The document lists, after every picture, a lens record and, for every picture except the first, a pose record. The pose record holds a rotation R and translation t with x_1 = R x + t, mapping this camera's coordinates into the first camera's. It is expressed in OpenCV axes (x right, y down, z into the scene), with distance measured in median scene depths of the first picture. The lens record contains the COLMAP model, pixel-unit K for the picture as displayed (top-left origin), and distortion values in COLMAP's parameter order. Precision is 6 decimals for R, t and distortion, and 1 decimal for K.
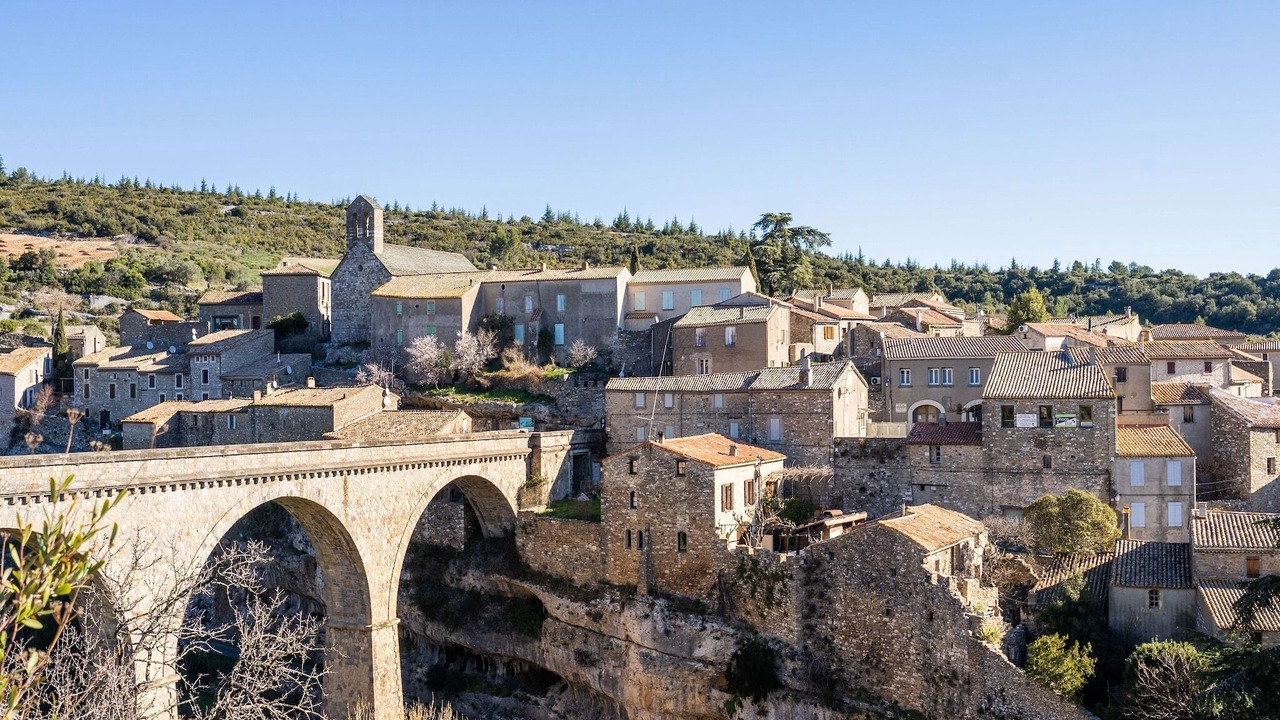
lens RADIAL K [[1114.1, 0, 610.8], [0, 1114.1, 465.6], [0, 0, 1]] dist [0.025377, -0.023932]
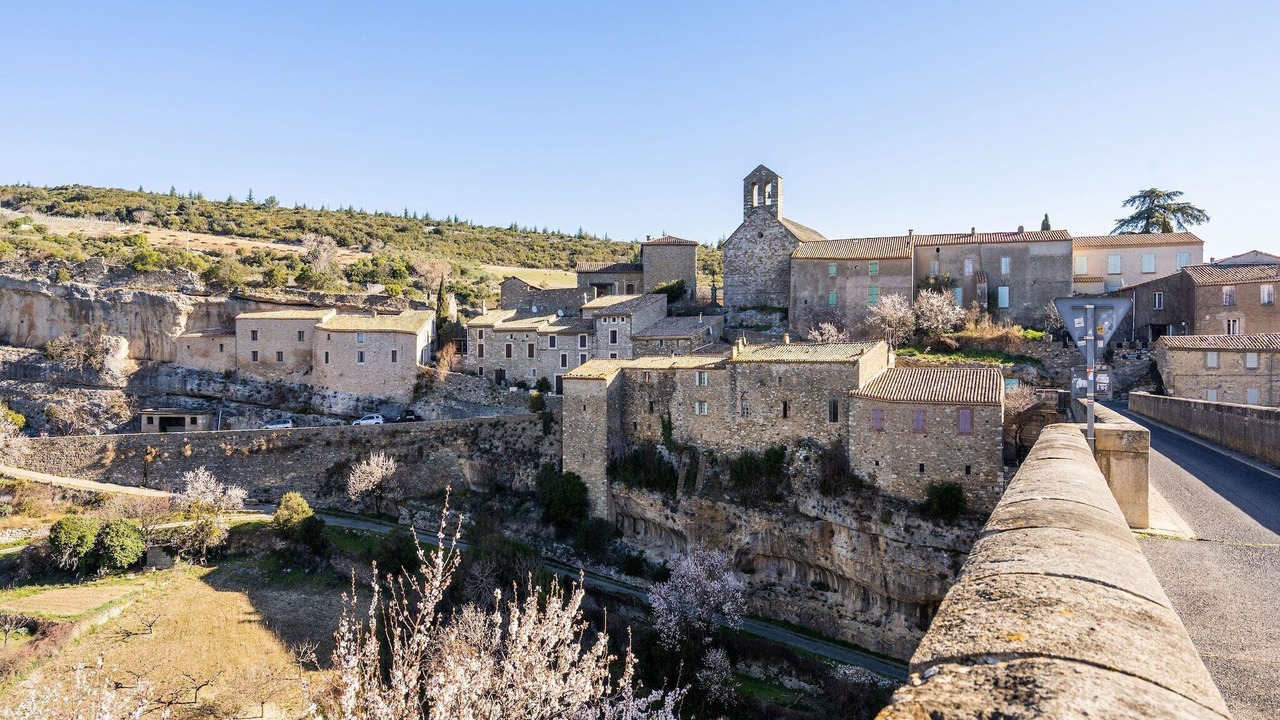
lens RADIAL K [[775.6, 0, 641.3], [0, 775.6, 431.1], [0, 0, 1]] dist [0.004075, 0.001595]
pose [[0.999838, 0.016867, 0.006311, -0.338838], [-0.016902, 0.999842, 0.005434, 0.003106], [-0.006219, -0.005540, 0.999965, 0.281479]]
